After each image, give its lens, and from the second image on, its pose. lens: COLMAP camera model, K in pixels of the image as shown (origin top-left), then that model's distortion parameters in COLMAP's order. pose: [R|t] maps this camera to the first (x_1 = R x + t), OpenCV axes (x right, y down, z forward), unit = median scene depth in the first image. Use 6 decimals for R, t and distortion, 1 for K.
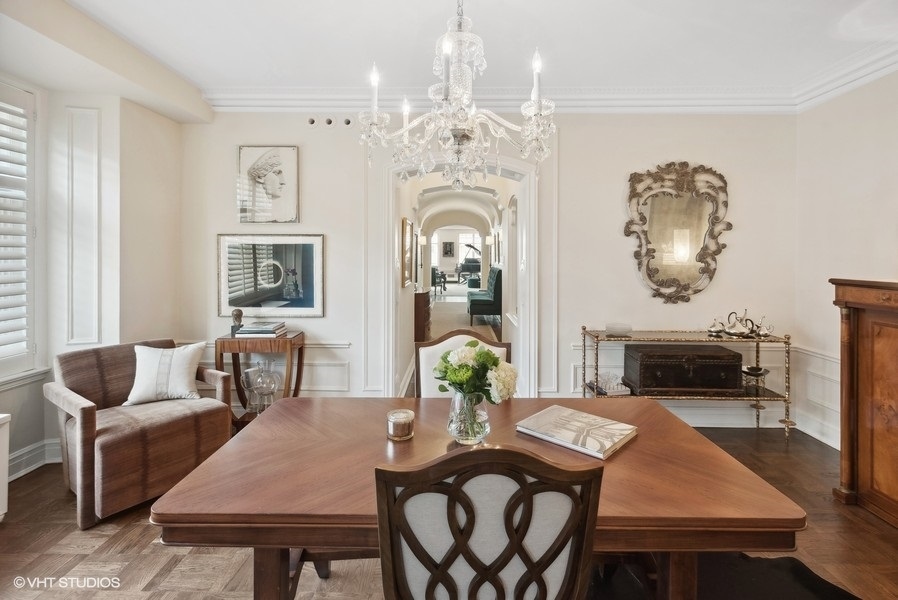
lens RADIAL K [[426.4, 0, 454.9], [0, 426.4, 257.2], [0, 0, 1]] dist [0.011507, -0.000936]
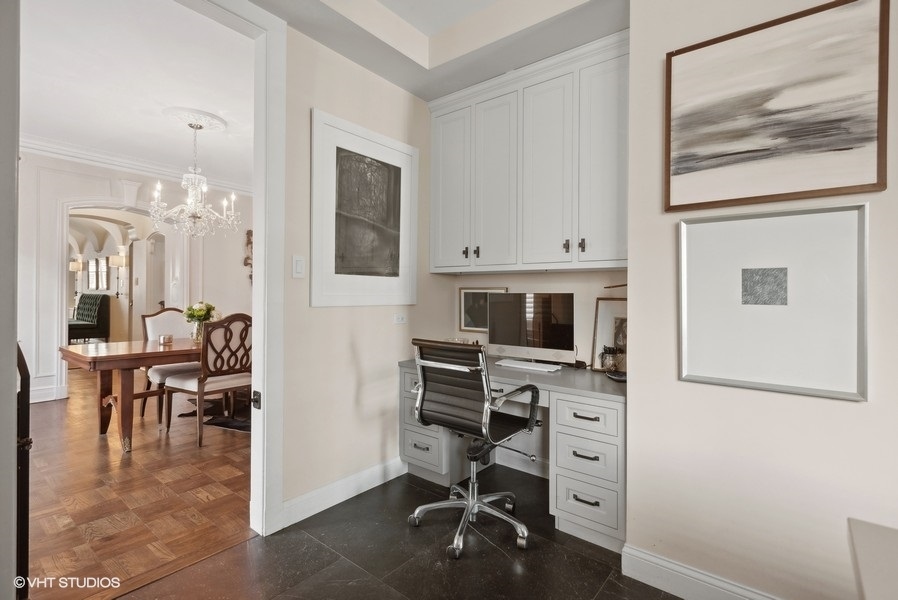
lens RADIAL K [[426.4, 0, 449.1], [0, 426.4, 298.8], [0, 0, 1]] dist [0.011507, -0.000936]
pose [[0.616362, 0.000922, 0.787463, -1.625359], [-0.005018, 0.999984, 0.002757, 0.270984], [-0.787447, -0.005651, 0.616356, -2.603068]]
